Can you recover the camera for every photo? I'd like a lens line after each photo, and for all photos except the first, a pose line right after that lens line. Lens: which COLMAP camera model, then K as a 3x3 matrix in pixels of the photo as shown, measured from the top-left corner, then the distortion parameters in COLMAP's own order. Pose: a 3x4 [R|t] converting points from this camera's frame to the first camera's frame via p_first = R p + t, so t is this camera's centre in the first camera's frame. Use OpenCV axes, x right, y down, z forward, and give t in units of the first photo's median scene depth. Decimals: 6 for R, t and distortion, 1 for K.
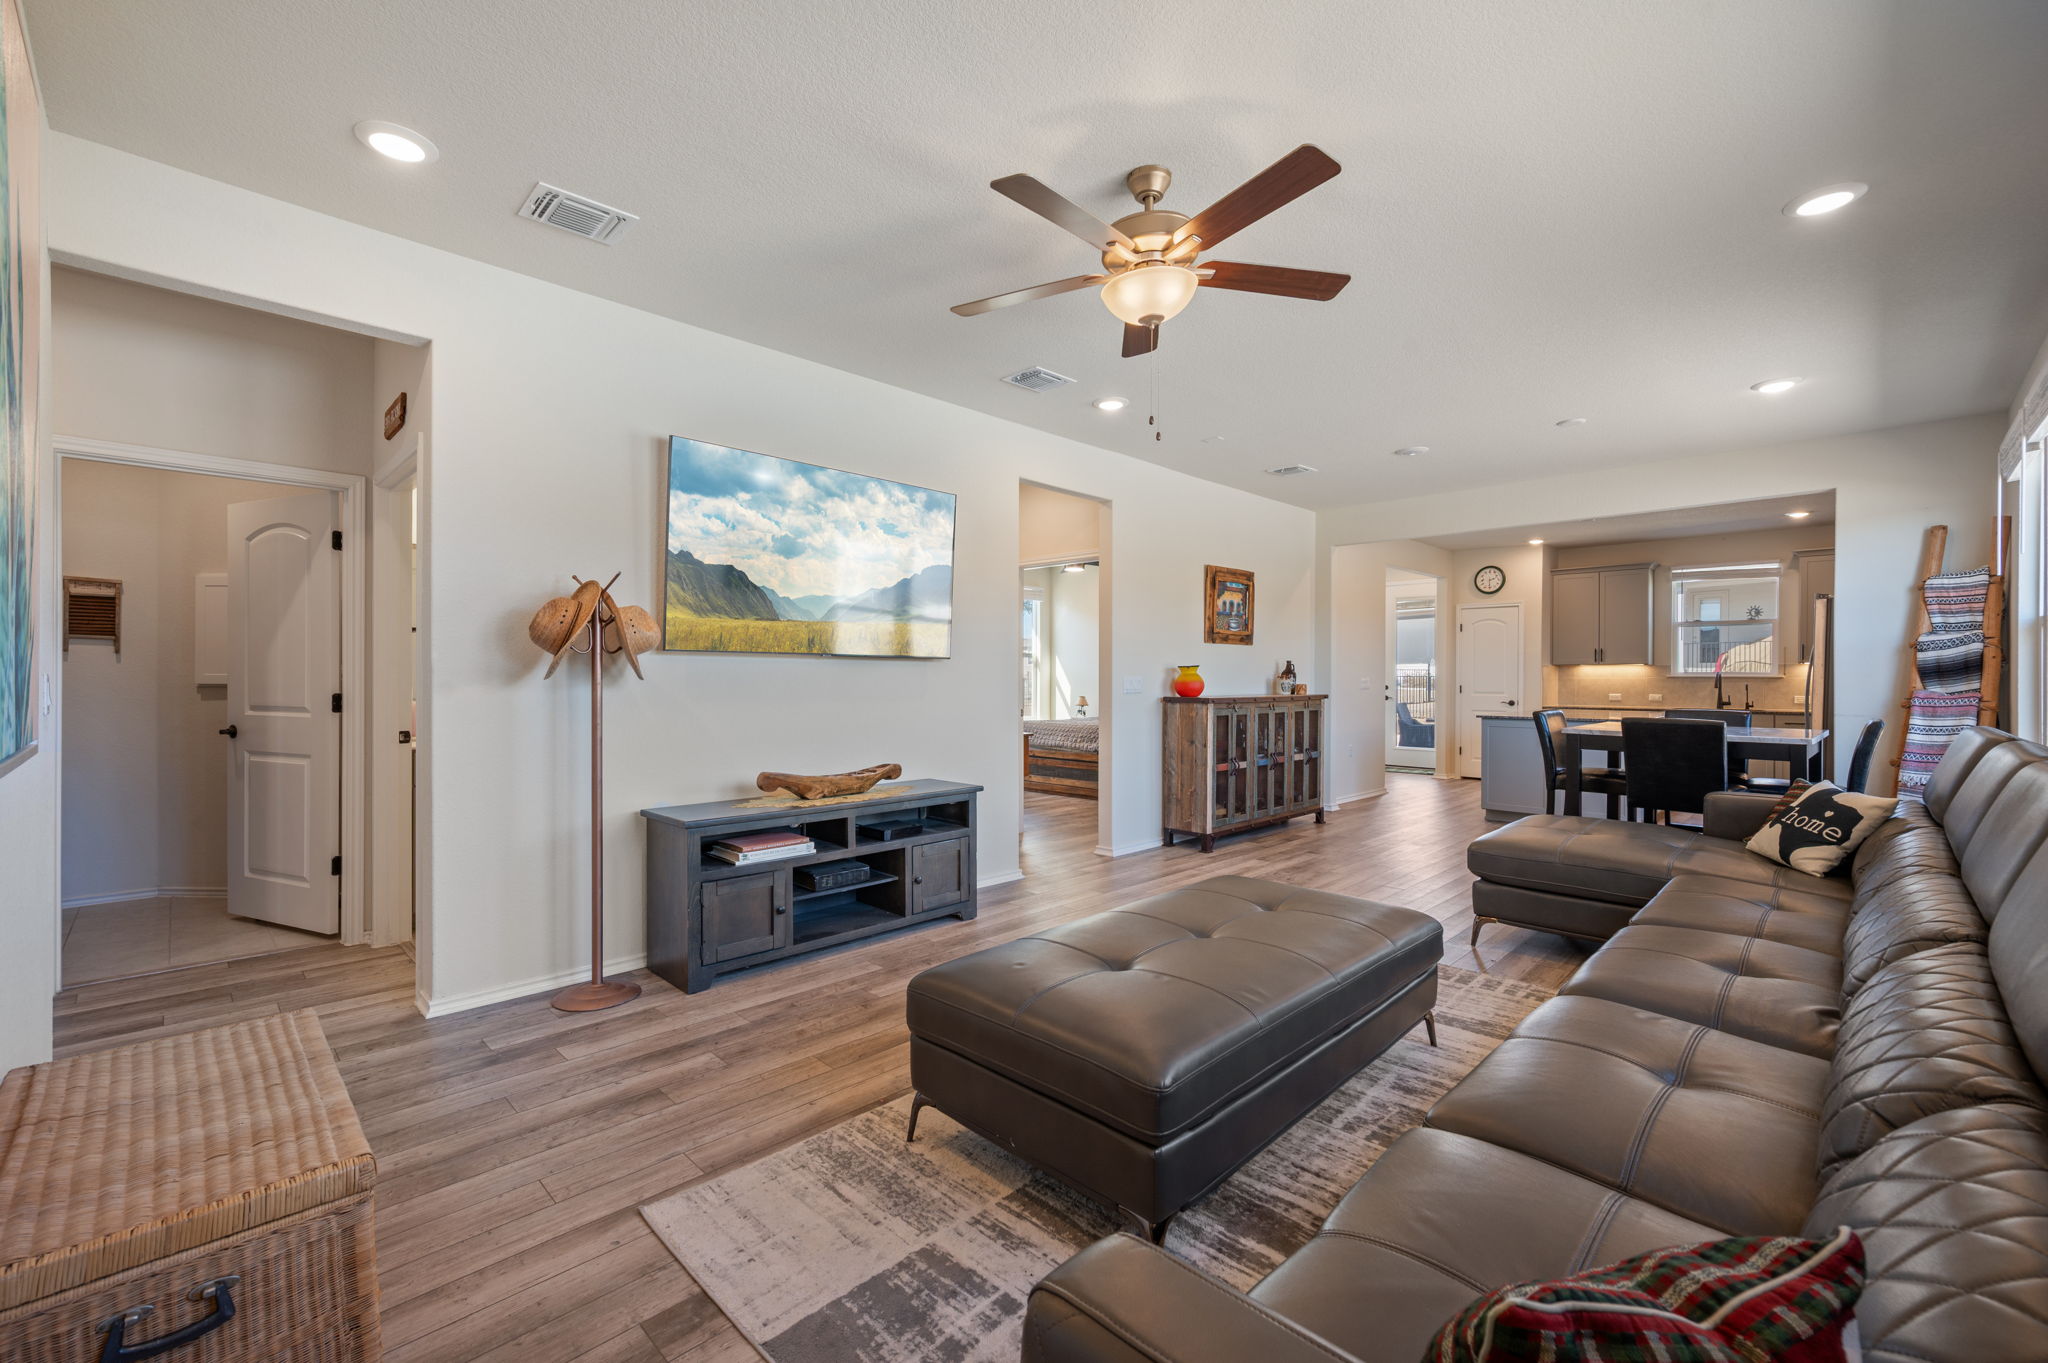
lens RADIAL K [[850.9, 0, 1024.0], [0, 850.9, 681.5], [0, 0, 1]] dist [0.000501, 0.000049]
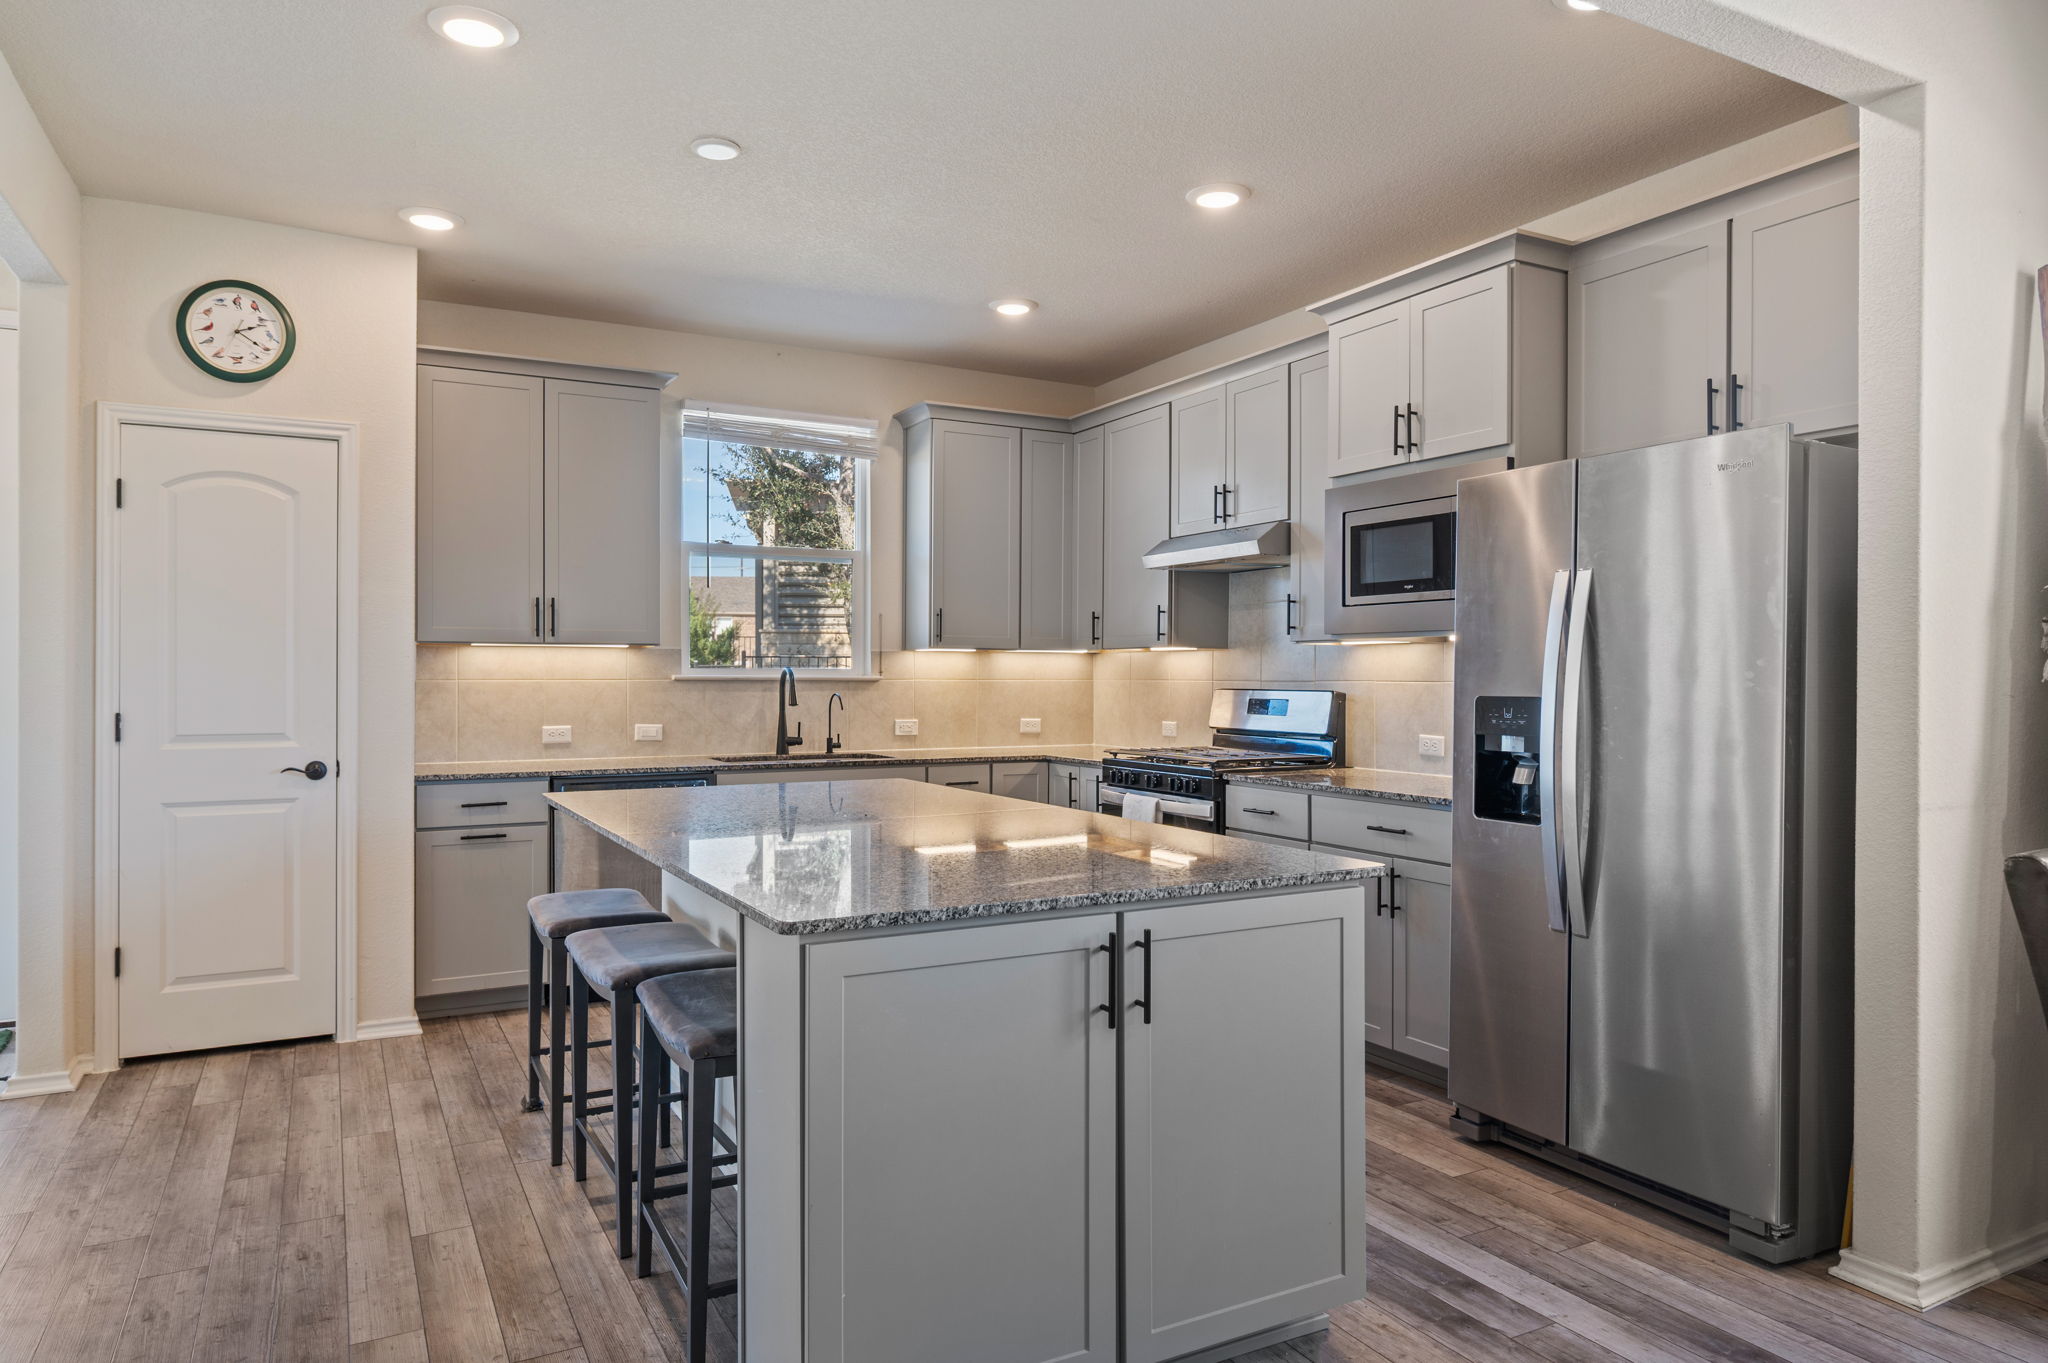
lens RADIAL K [[1281.5, 0, 1024.0], [0, 1281.5, 681.5], [0, 0, 1]] dist [0.002017, -0.000182]
pose [[0.284594, -0.006286, 0.958627, 0.324409], [0.006102, 0.999970, 0.004746, -0.008193], [-0.958629, 0.004499, 0.284624, 0.934205]]
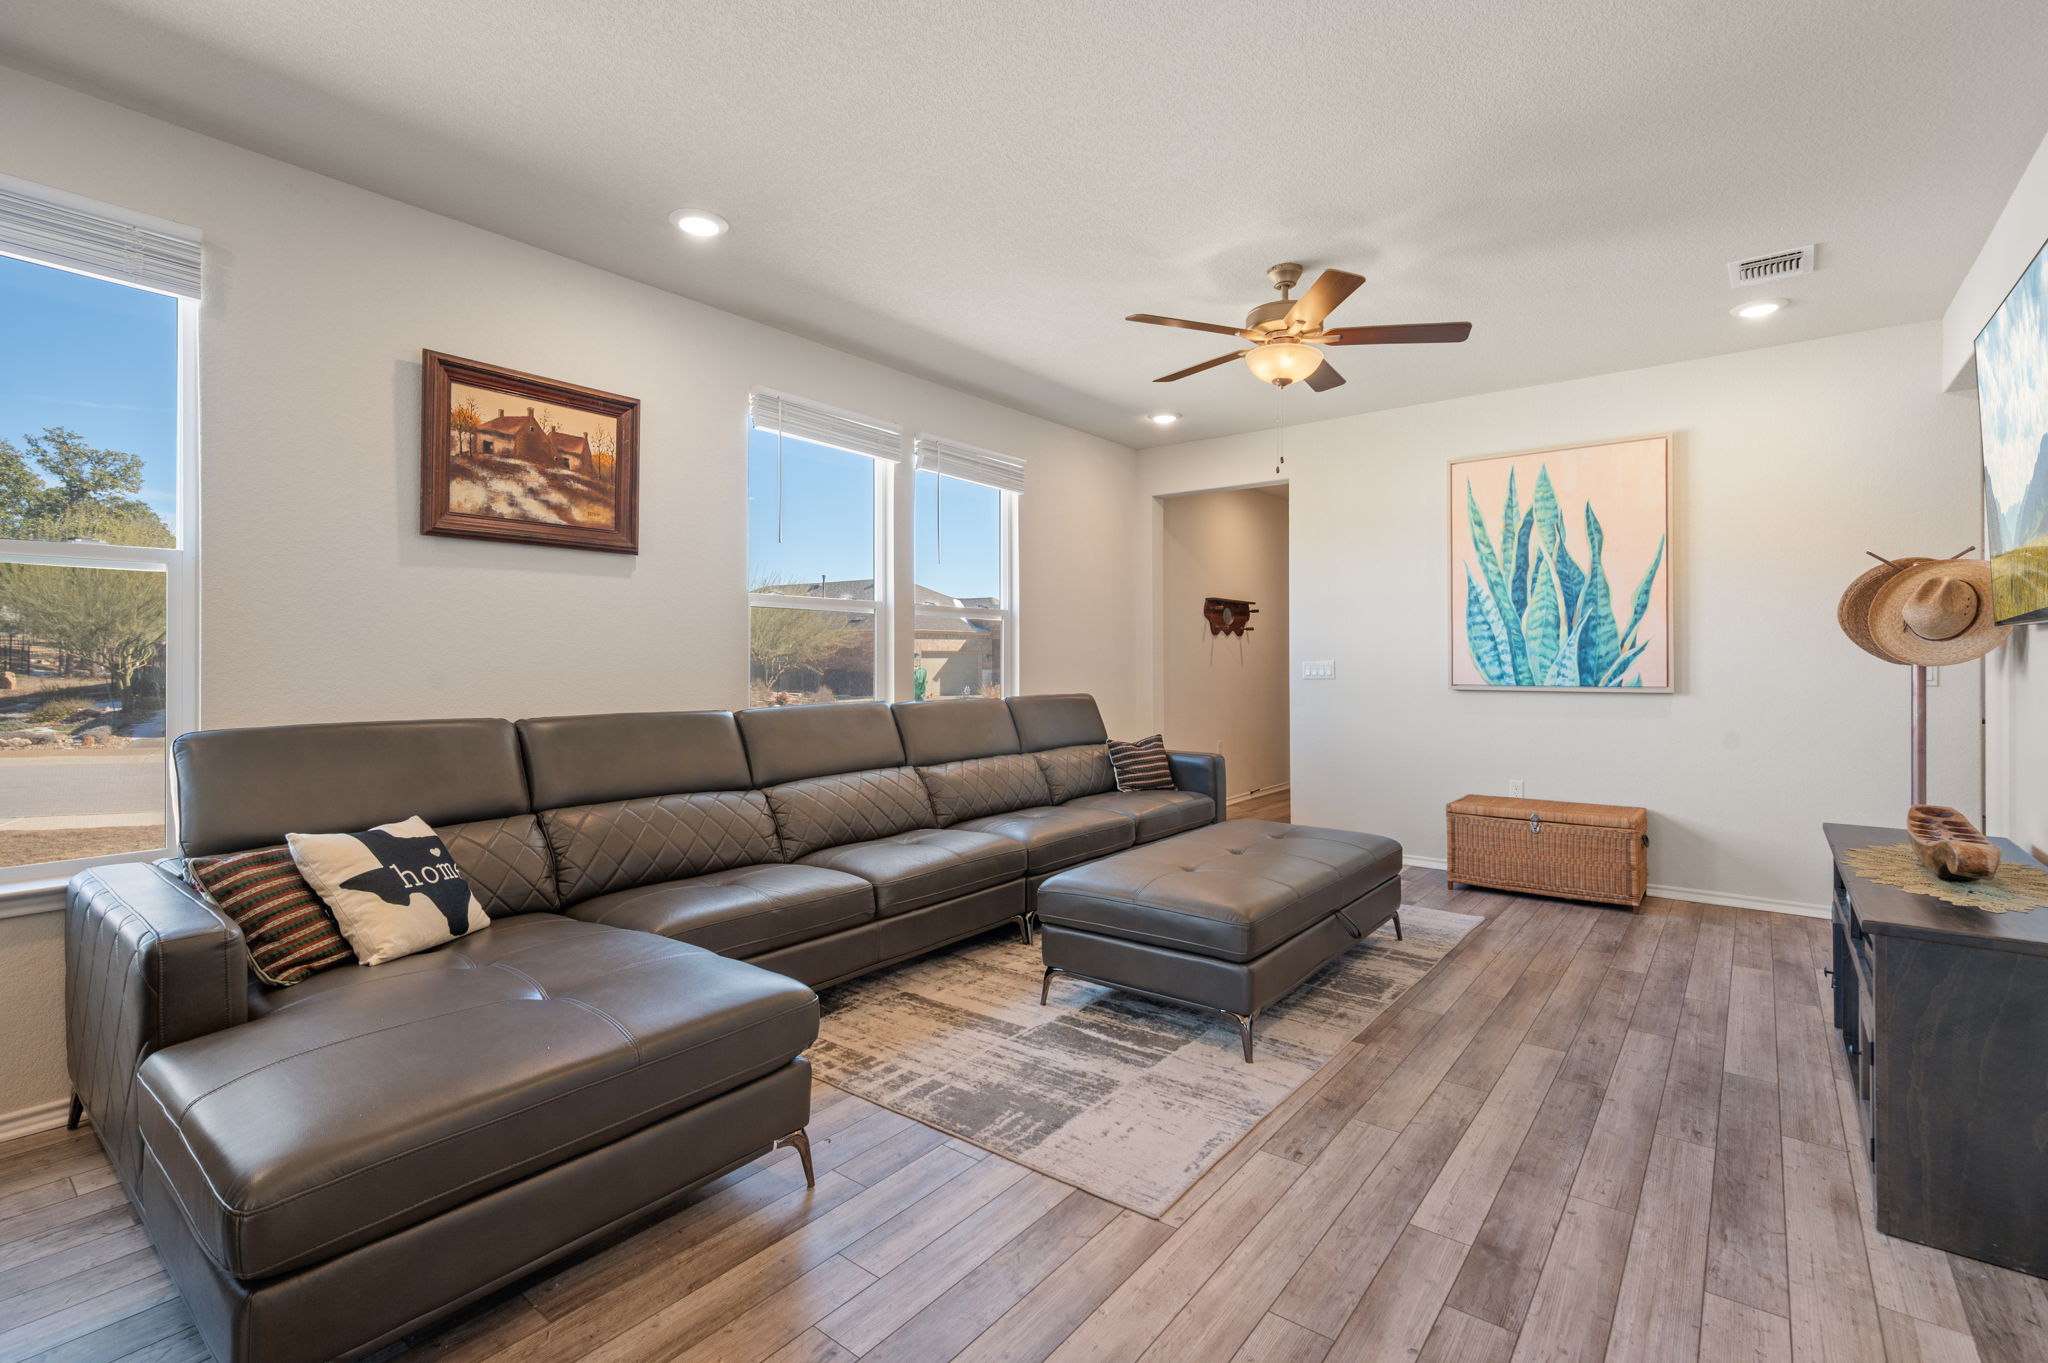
lens RADIAL K [[926.7, 0, 1026.4], [0, 926.7, 655.0], [0, 0, 1]] dist [0.000885, 0.000320]
pose [[-0.992979, -0.003328, -0.118241, 0.263253], [-0.003280, 0.999994, -0.000597, -0.004404], [0.118242, -0.000205, -0.992985, 0.884010]]
